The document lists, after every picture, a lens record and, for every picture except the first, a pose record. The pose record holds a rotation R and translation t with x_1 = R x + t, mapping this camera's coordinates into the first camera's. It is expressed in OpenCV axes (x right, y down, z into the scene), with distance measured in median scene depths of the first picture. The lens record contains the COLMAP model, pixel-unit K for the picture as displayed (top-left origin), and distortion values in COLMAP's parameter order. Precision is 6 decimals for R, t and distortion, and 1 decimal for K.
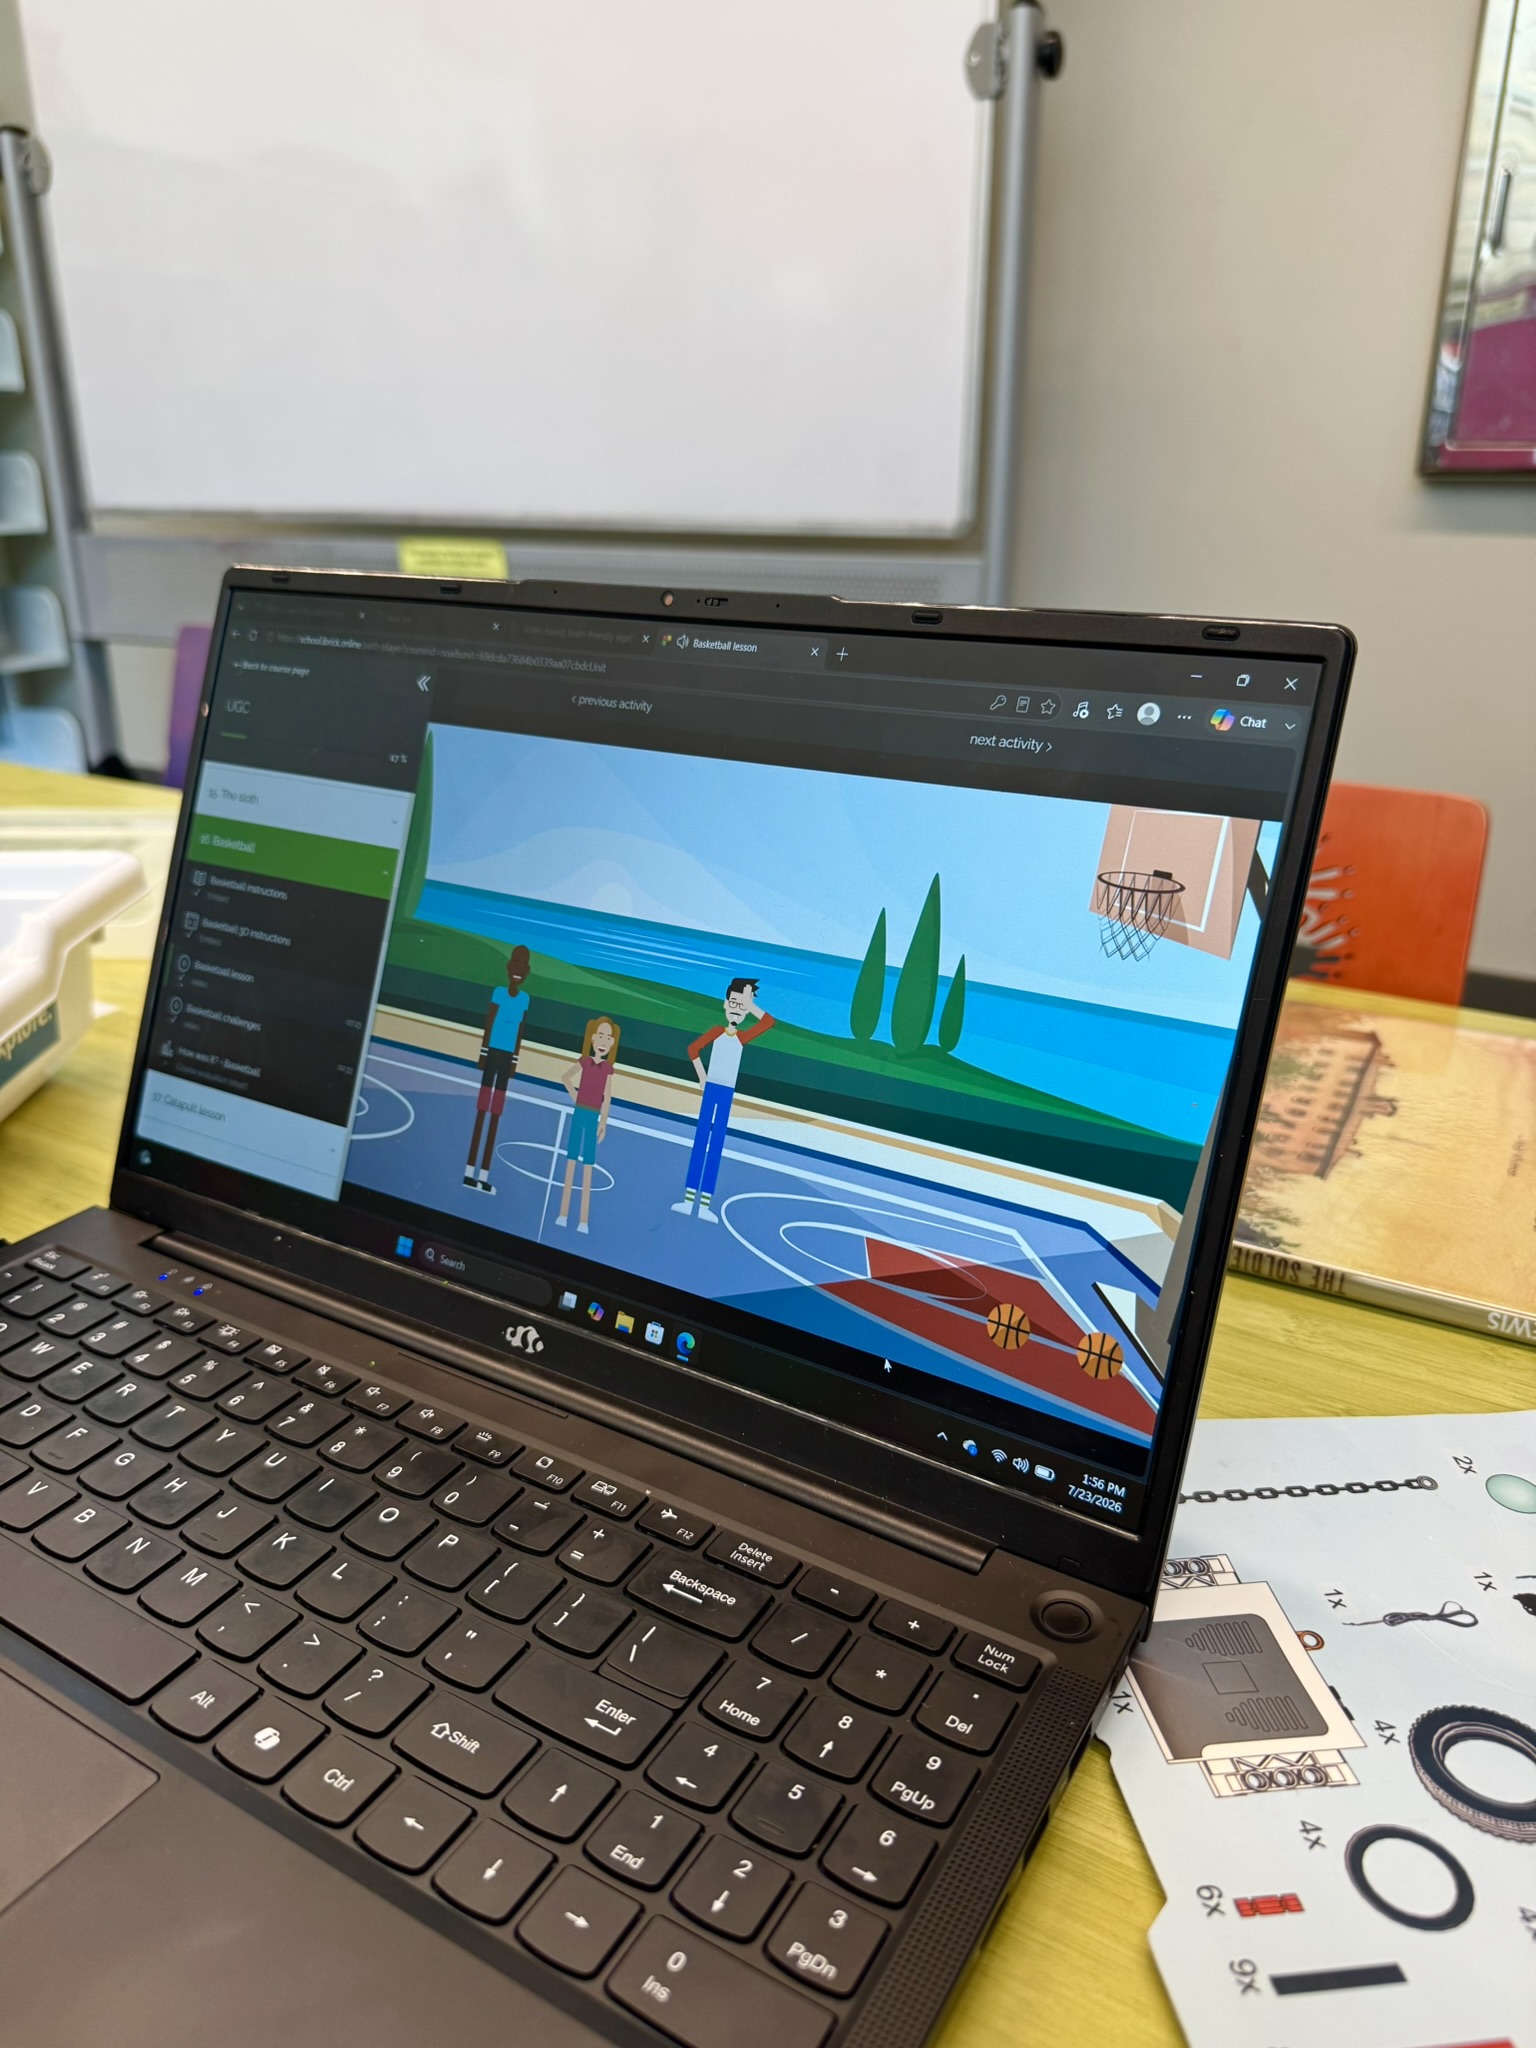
lens RADIAL K [[1504.7, 0, 768.0], [0, 1504.7, 1024.0], [0, 0, 1]] dist [-0.005269, -0.008144]
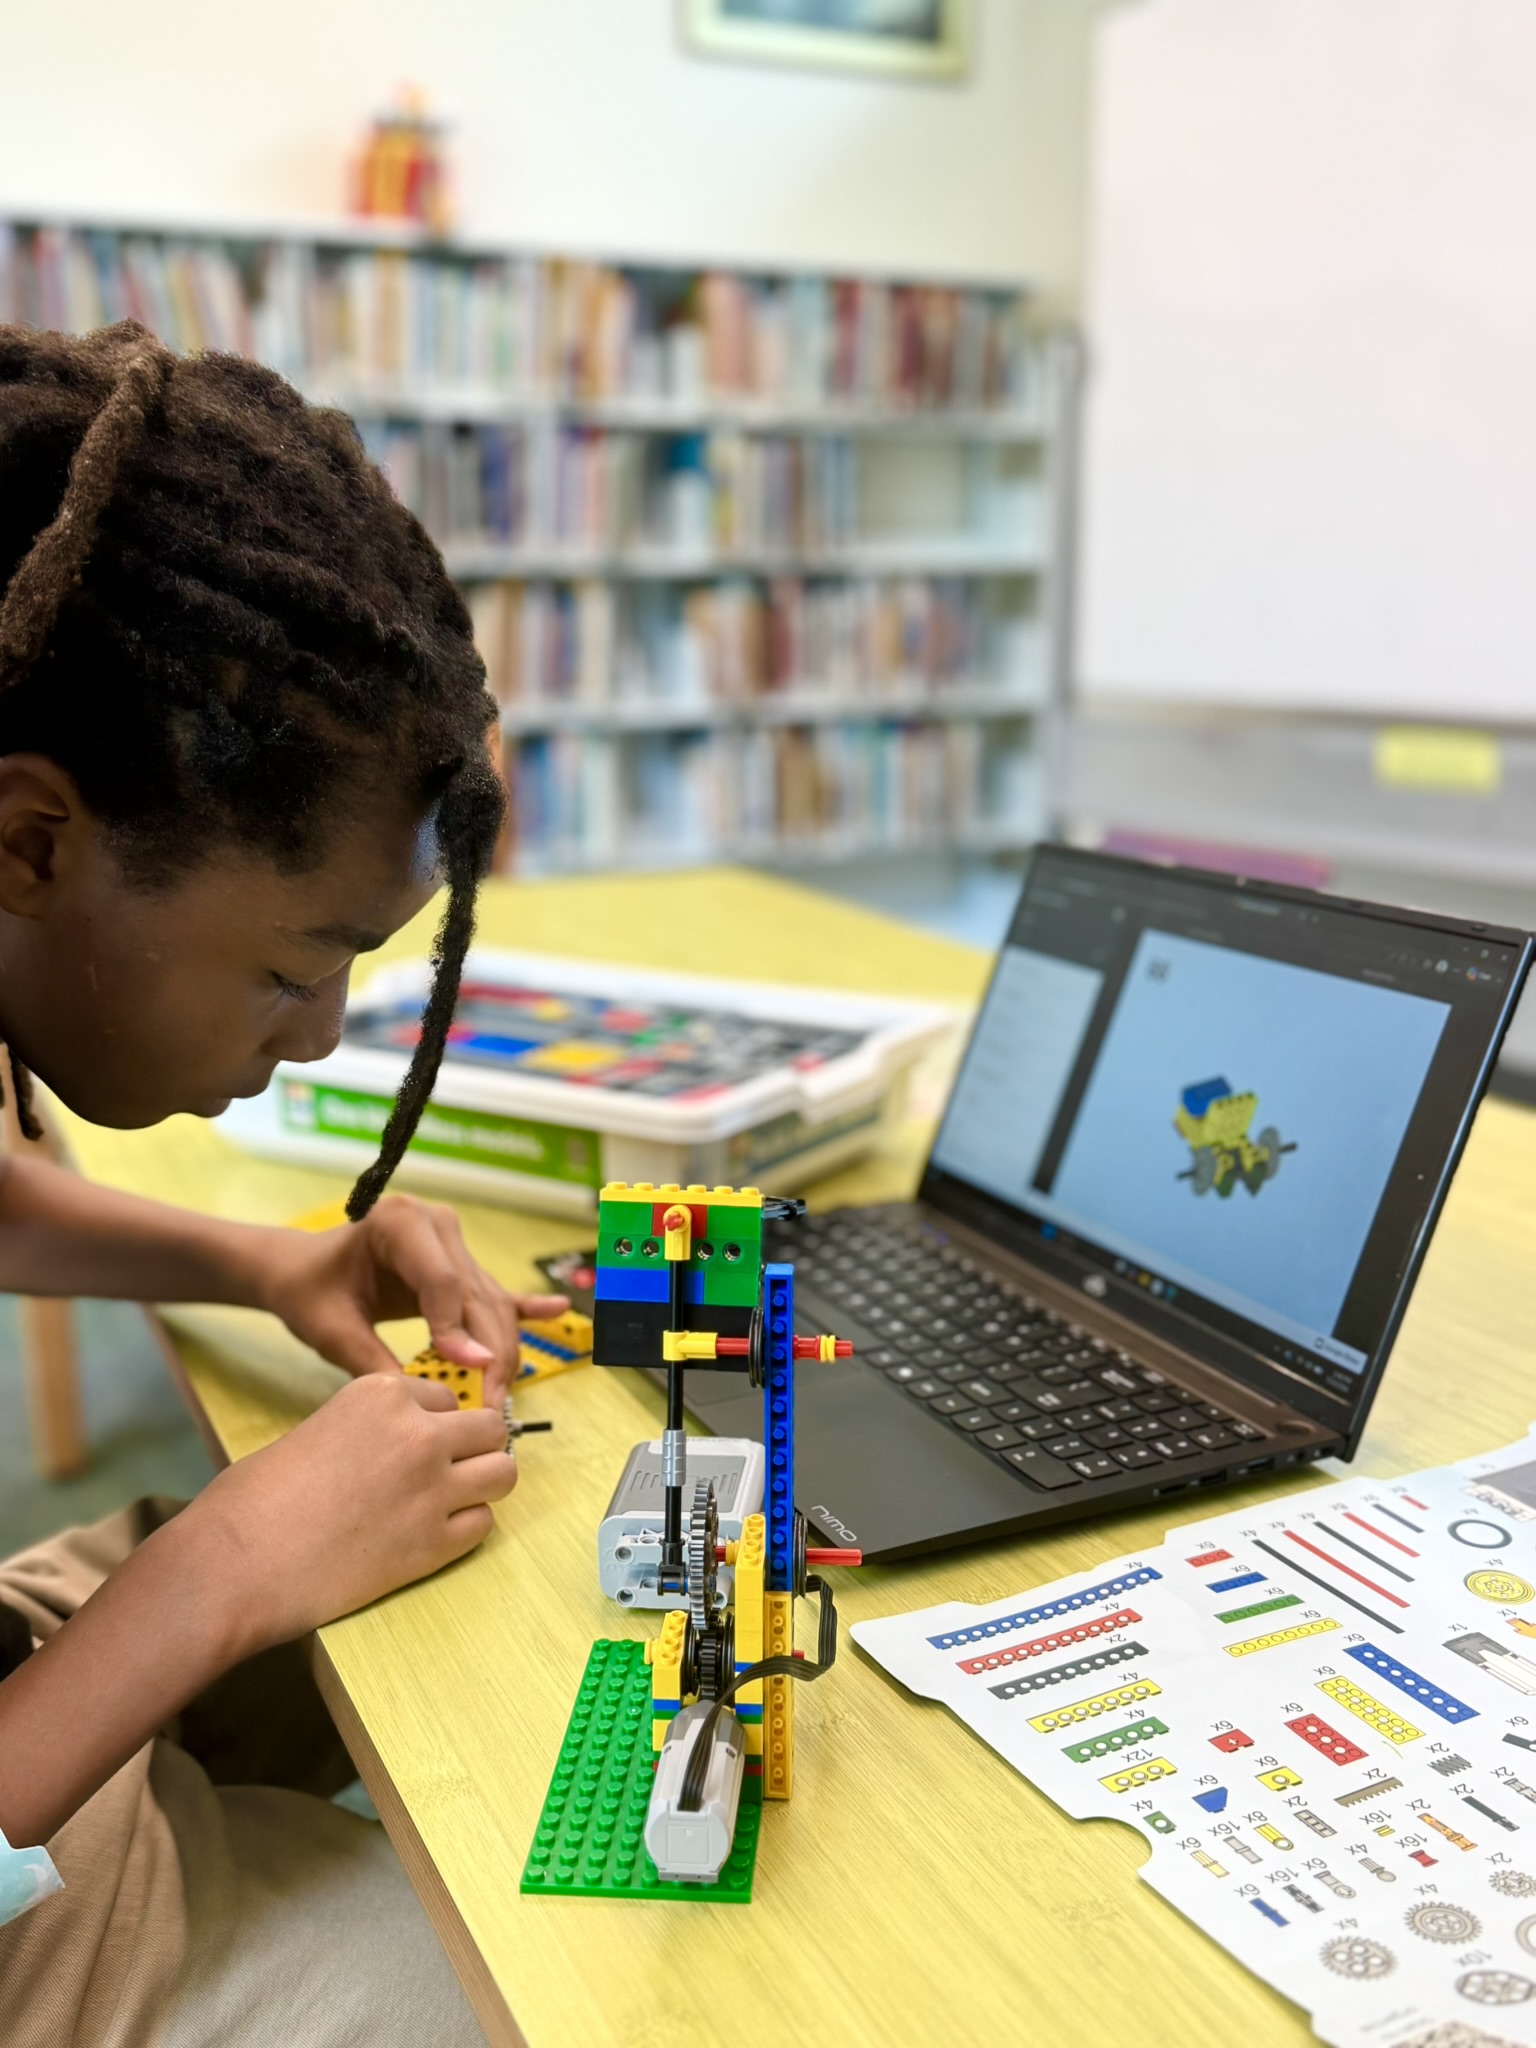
lens RADIAL K [[1950.5, 0, 768.0], [0, 1950.5, 1024.0], [0, 0, 1]] dist [0.081352, 0.000197]
pose [[0.836827, 0.111919, -0.535906, 0.779856], [-0.186803, 0.978507, -0.087344, 0.202318], [0.514612, 0.173201, 0.839747, -1.284668]]
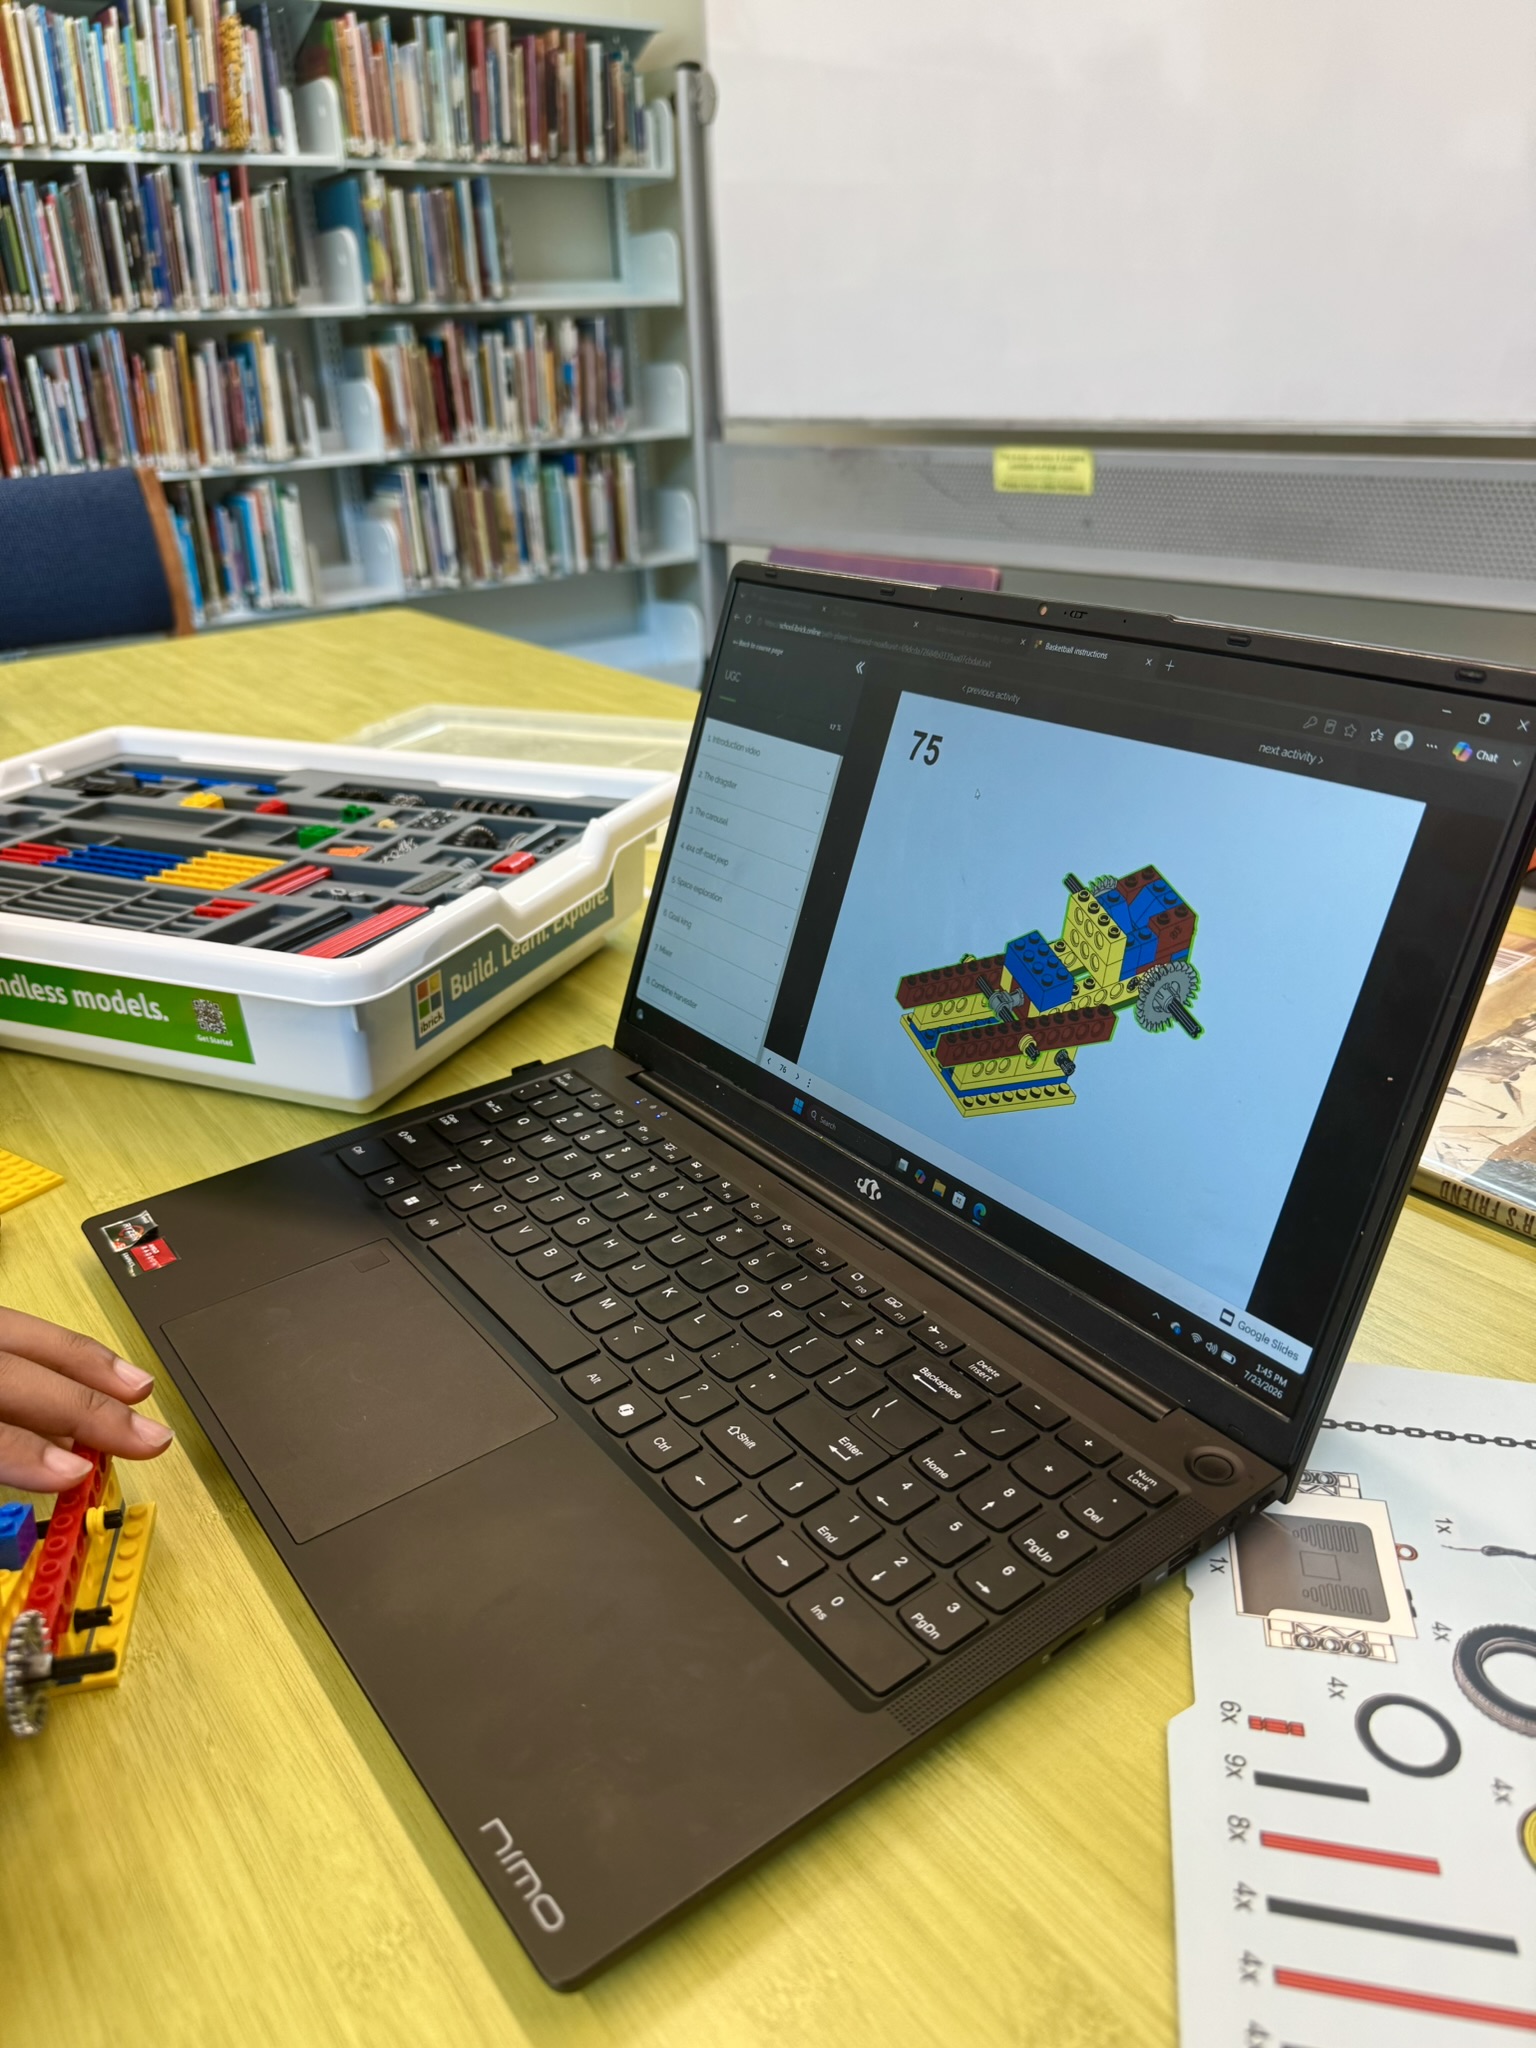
lens RADIAL K [[1470.8, 0, 768.0], [0, 1470.8, 1024.0], [0, 0, 1]] dist [0.123388, -0.211671]
pose [[0.924756, 0.122187, -0.360411, 0.221407], [-0.095293, 0.991231, 0.091542, -0.044054], [0.368436, -0.050310, 0.928291, -0.238785]]
